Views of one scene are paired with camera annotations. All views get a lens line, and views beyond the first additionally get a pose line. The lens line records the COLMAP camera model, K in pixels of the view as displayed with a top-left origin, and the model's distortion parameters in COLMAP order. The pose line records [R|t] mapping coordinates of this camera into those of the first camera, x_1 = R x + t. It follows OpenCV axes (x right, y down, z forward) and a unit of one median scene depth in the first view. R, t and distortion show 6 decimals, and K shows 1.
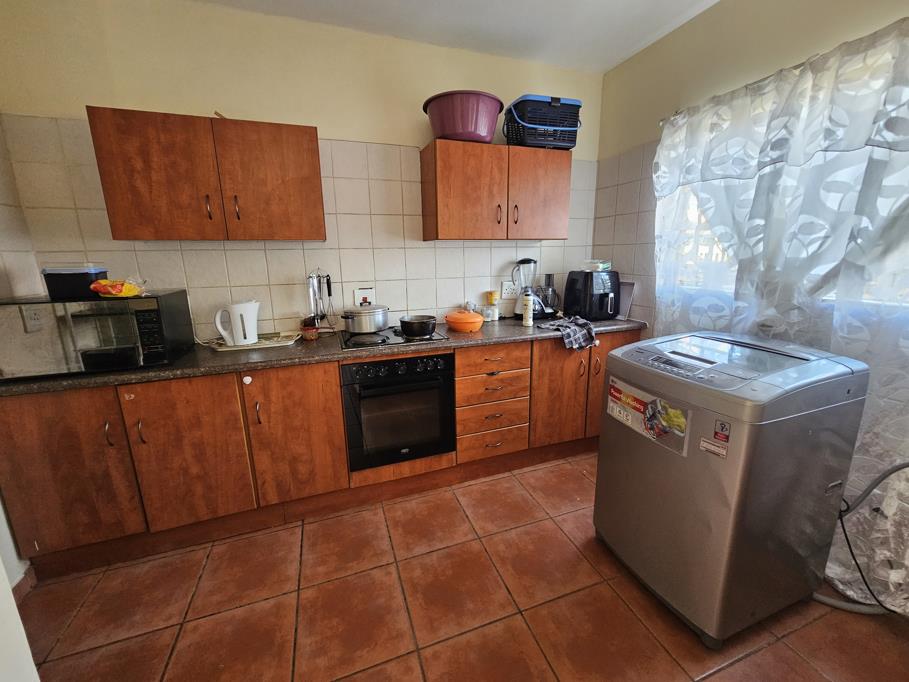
lens RADIAL K [[372.7, 0, 456.4], [0, 372.7, 334.6], [0, 0, 1]] dist [-0.000324, -0.000196]
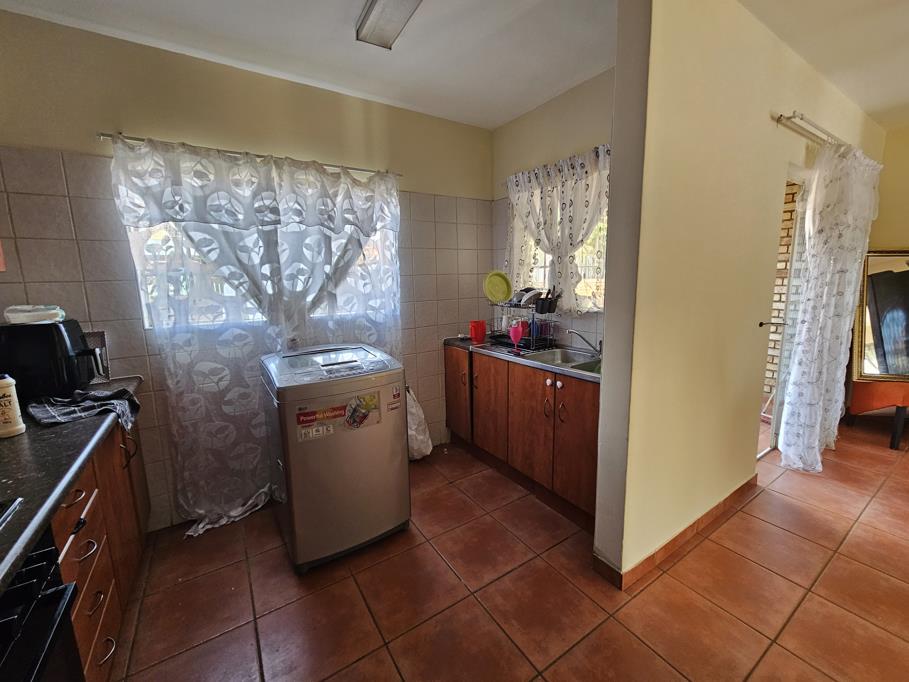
lens RADIAL K [[372.7, 0, 456.4], [0, 372.7, 334.6], [0, 0, 1]] dist [-0.000324, -0.000196]
pose [[-0.235601, -0.128772, 0.963281, -0.641685], [0.230510, 0.955494, 0.184110, -0.161383], [-0.944117, 0.265423, -0.195432, 0.709307]]
